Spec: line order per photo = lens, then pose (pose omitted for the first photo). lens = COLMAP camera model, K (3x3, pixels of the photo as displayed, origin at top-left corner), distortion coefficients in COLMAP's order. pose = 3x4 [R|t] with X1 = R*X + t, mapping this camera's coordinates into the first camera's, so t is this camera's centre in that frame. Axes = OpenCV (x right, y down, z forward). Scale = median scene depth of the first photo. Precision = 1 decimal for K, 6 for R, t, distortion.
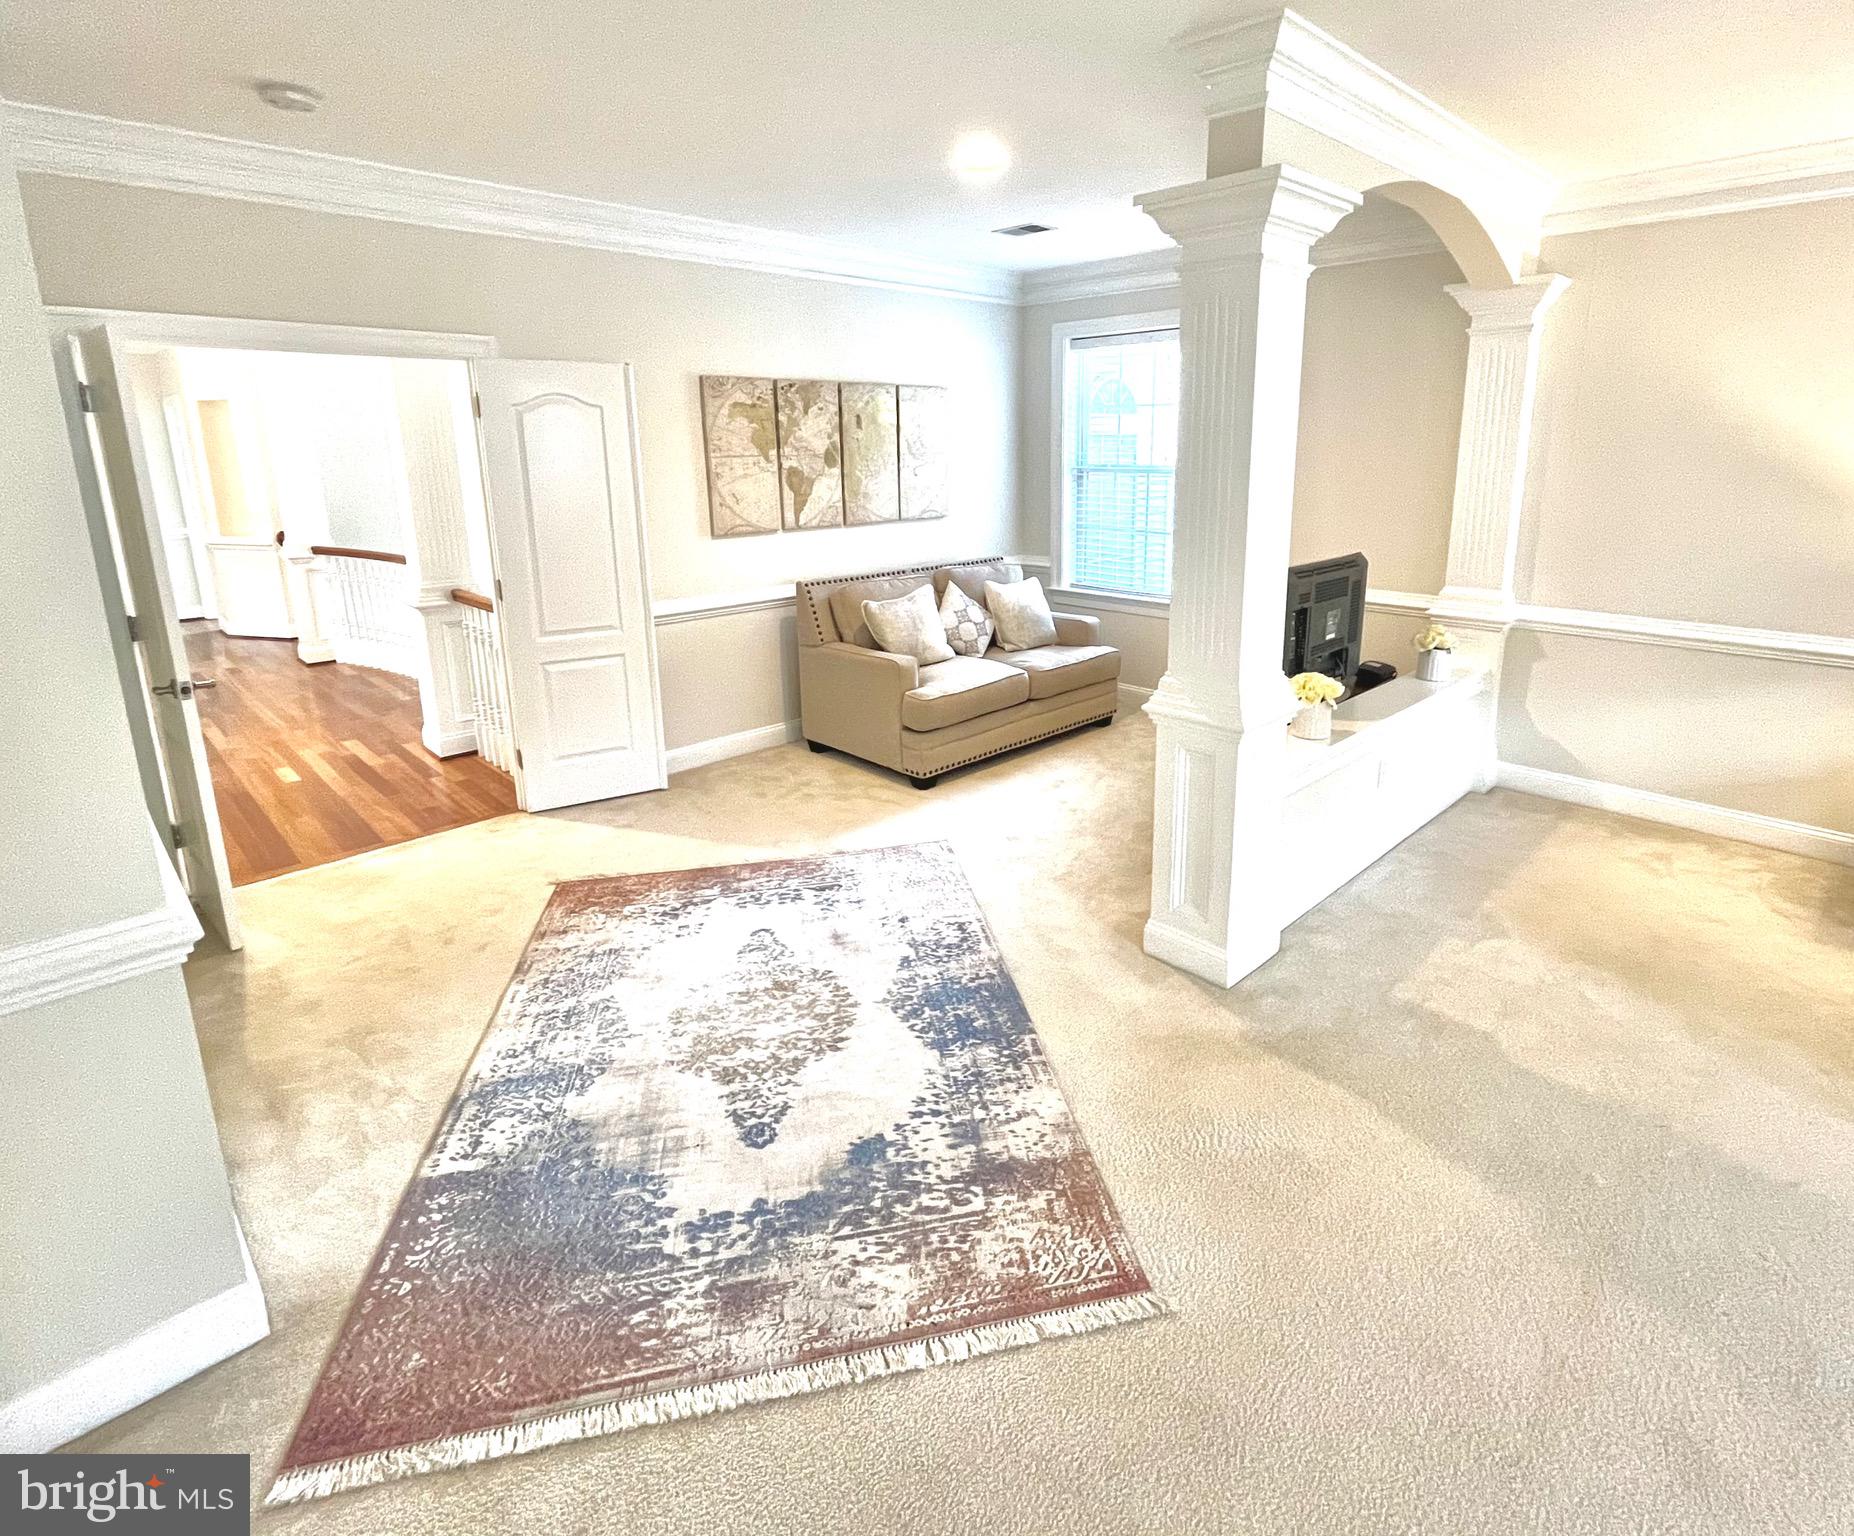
lens RADIAL K [[951.9, 0, 988.5], [0, 951.9, 660.4], [0, 0, 1]] dist [0.000800, -0.010607]
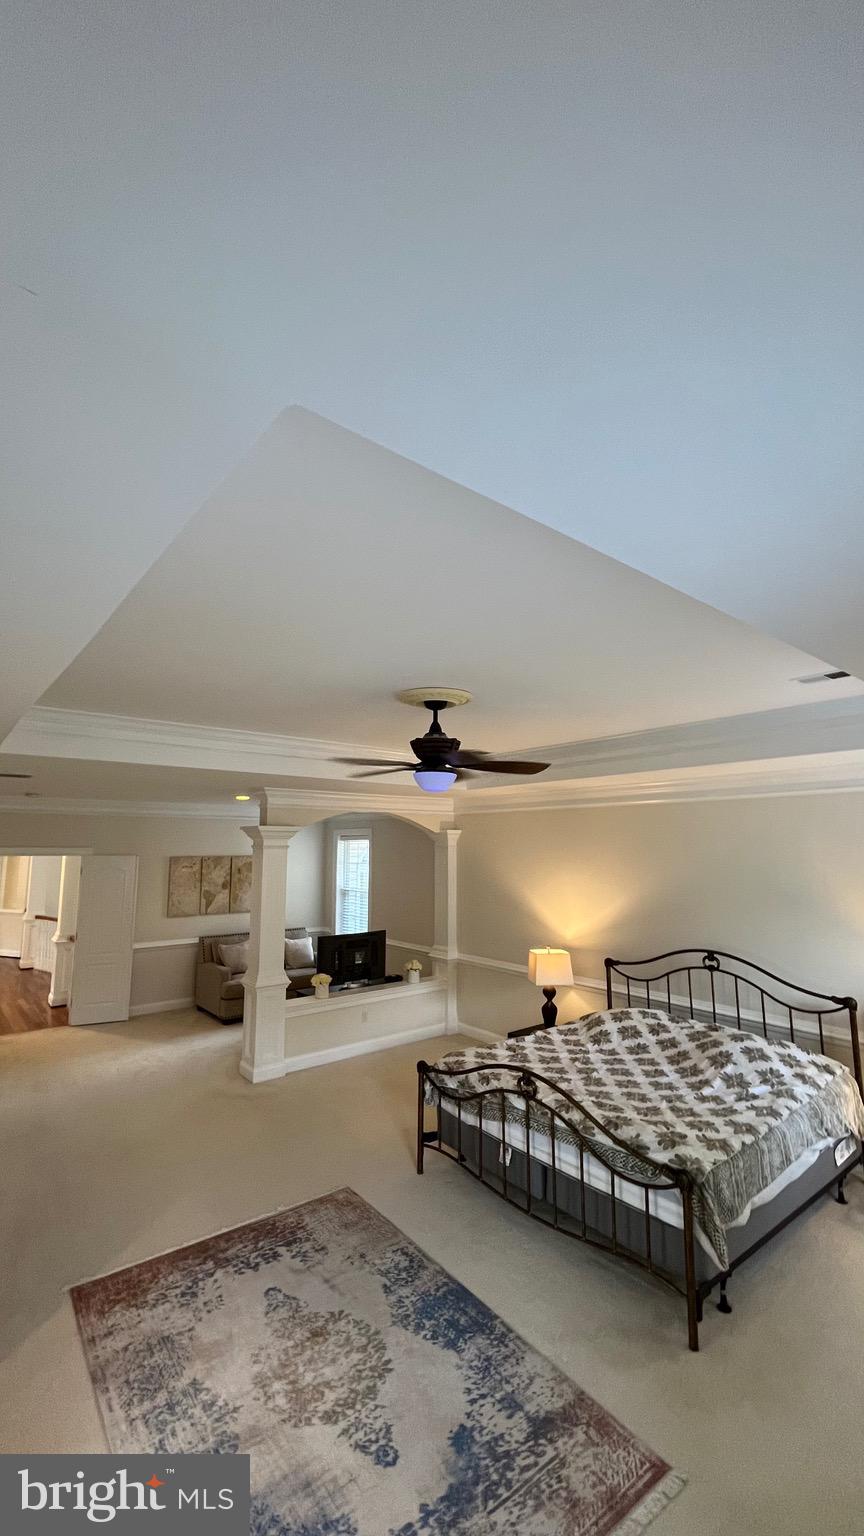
lens RADIAL K [[628.5, 0, 428.3], [0, 628.5, 763.9], [0, 0, 1]] dist [-0.001318, 0.000140]
pose [[0.992979, -0.005779, -0.118151, 0.592359], [-0.035982, 0.936724, -0.348215, 0.046354], [0.112687, 0.350021, 0.929939, -0.624360]]
